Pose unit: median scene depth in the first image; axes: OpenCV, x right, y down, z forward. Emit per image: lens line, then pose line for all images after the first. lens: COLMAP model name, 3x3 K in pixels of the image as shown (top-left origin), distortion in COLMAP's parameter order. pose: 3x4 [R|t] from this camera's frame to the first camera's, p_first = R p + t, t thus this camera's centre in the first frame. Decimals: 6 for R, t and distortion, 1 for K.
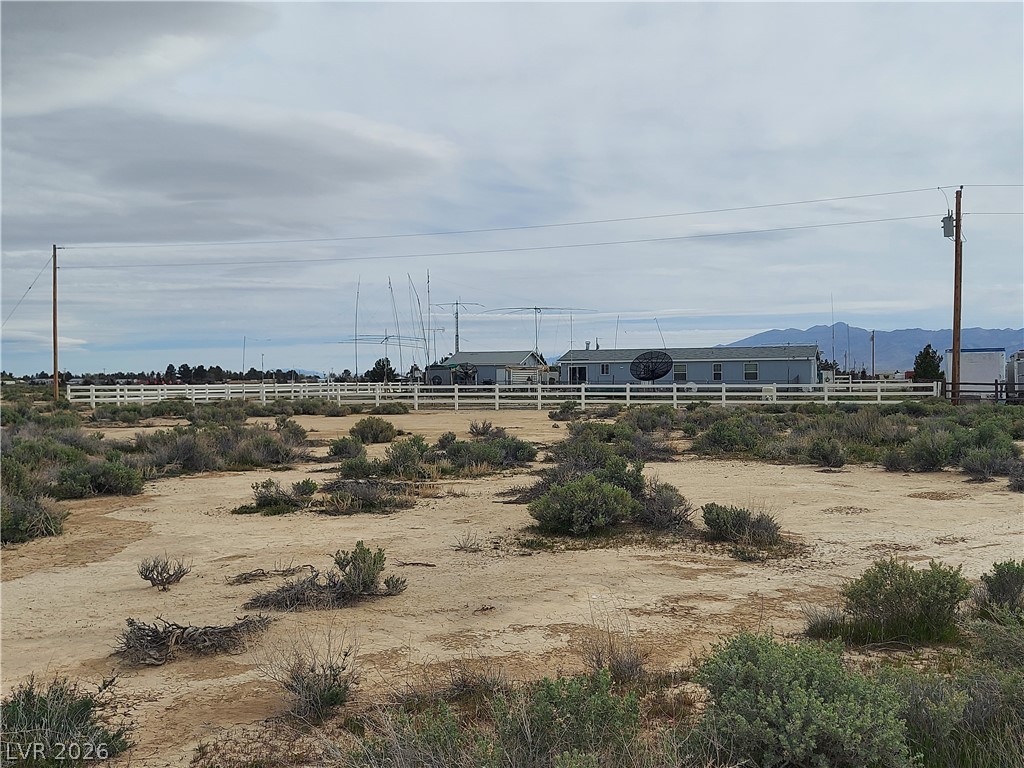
lens RADIAL K [[1098.6, 0, 512.0], [0, 1098.6, 384.0], [0, 0, 1]] dist [0.012394, 0.010735]
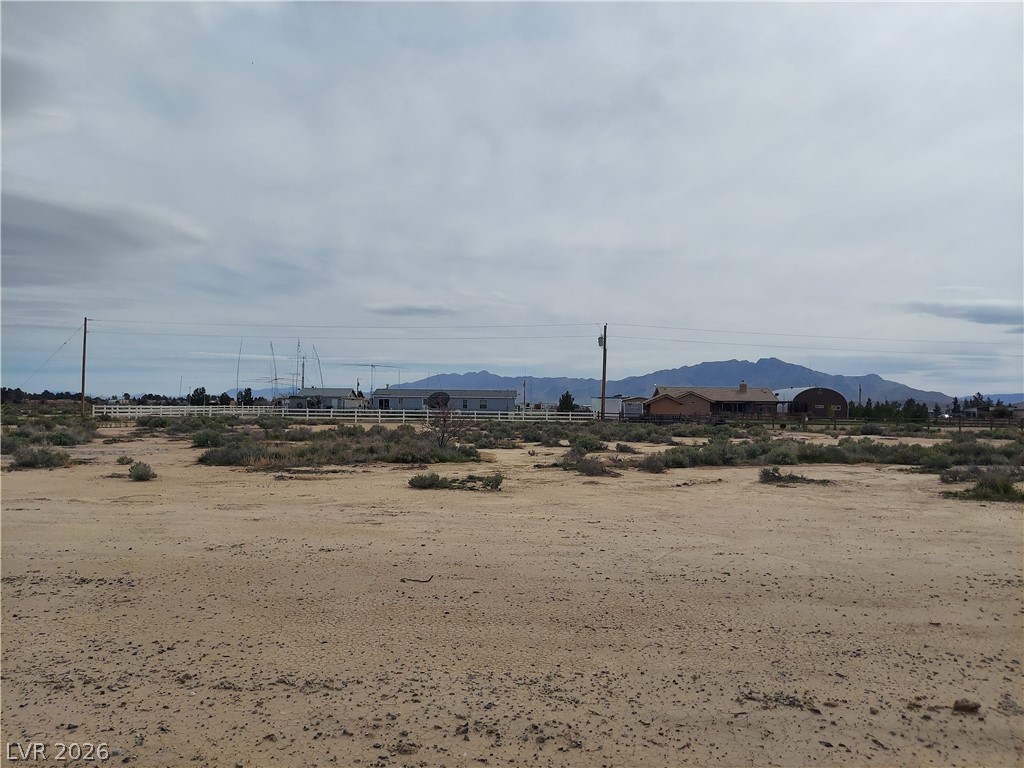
lens RADIAL K [[1098.6, 0, 512.0], [0, 1098.6, 384.0], [0, 0, 1]] dist [0.012394, 0.010735]
pose [[0.937248, 0.025623, 0.347720, -0.372392], [-0.017907, 0.999517, -0.025388, 0.000514], [-0.348203, 0.017568, 0.937255, -0.696786]]
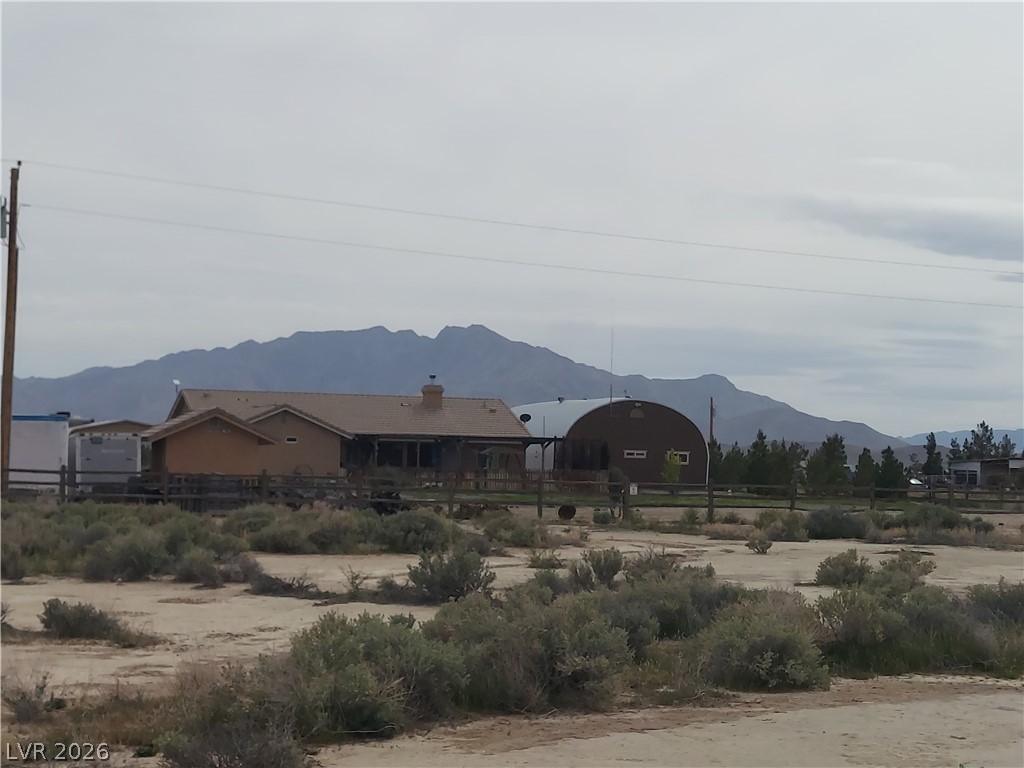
lens RADIAL K [[2862.3, 0, 510.6], [0, 2862.3, 329.1], [0, 0, 1]] dist [0.289721, 0.254001]
pose [[0.820797, 0.046841, 0.569296, -0.217243], [-0.019669, 0.998359, -0.053786, 0.001697], [-0.570881, 0.032950, 0.820371, -0.377694]]
